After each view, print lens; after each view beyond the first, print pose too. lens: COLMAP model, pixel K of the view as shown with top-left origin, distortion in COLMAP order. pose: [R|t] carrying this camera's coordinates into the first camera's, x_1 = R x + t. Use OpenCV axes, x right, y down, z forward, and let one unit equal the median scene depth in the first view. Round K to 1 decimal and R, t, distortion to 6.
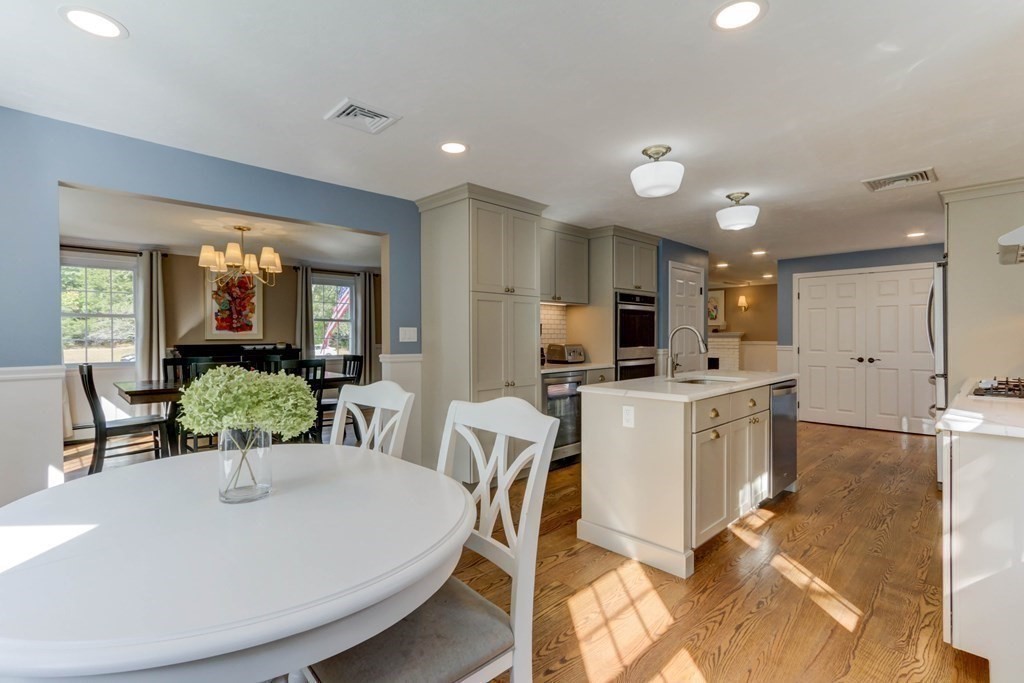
lens RADIAL K [[475.5, 0, 511.7], [0, 475.5, 337.2], [0, 0, 1]] dist [-0.002193, 0.005497]
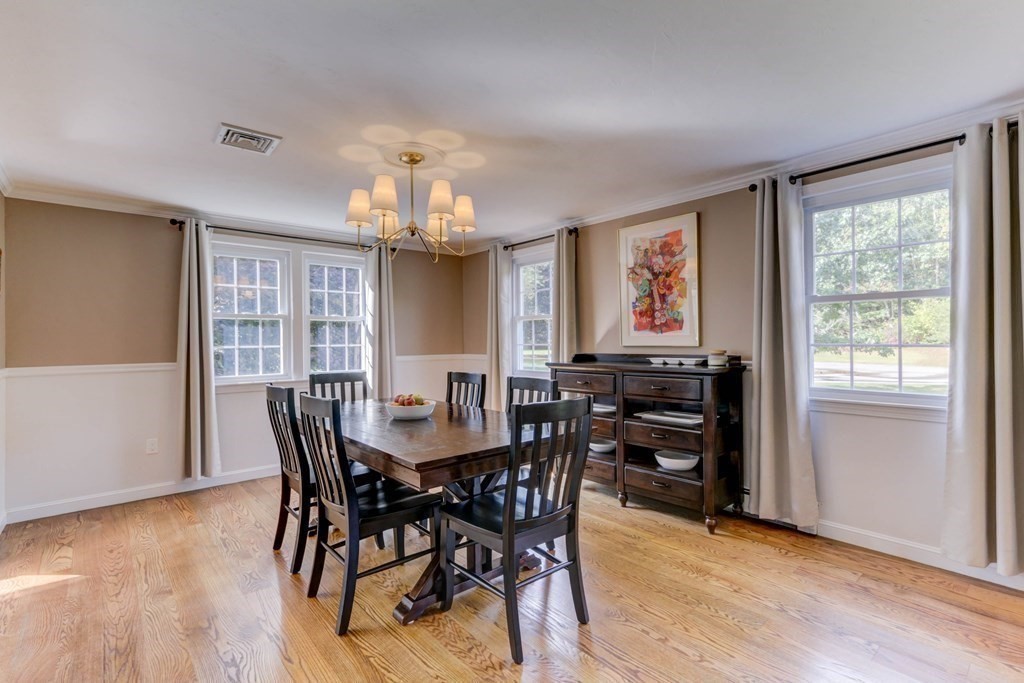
lens RADIAL K [[475.5, 0, 511.7], [0, 475.5, 337.2], [0, 0, 1]] dist [-0.002193, 0.005497]
pose [[-0.074843, -0.000767, -0.997195, 0.006669], [0.004365, 0.999990, -0.001097, -0.006239], [0.997186, -0.004435, -0.074839, 0.869750]]
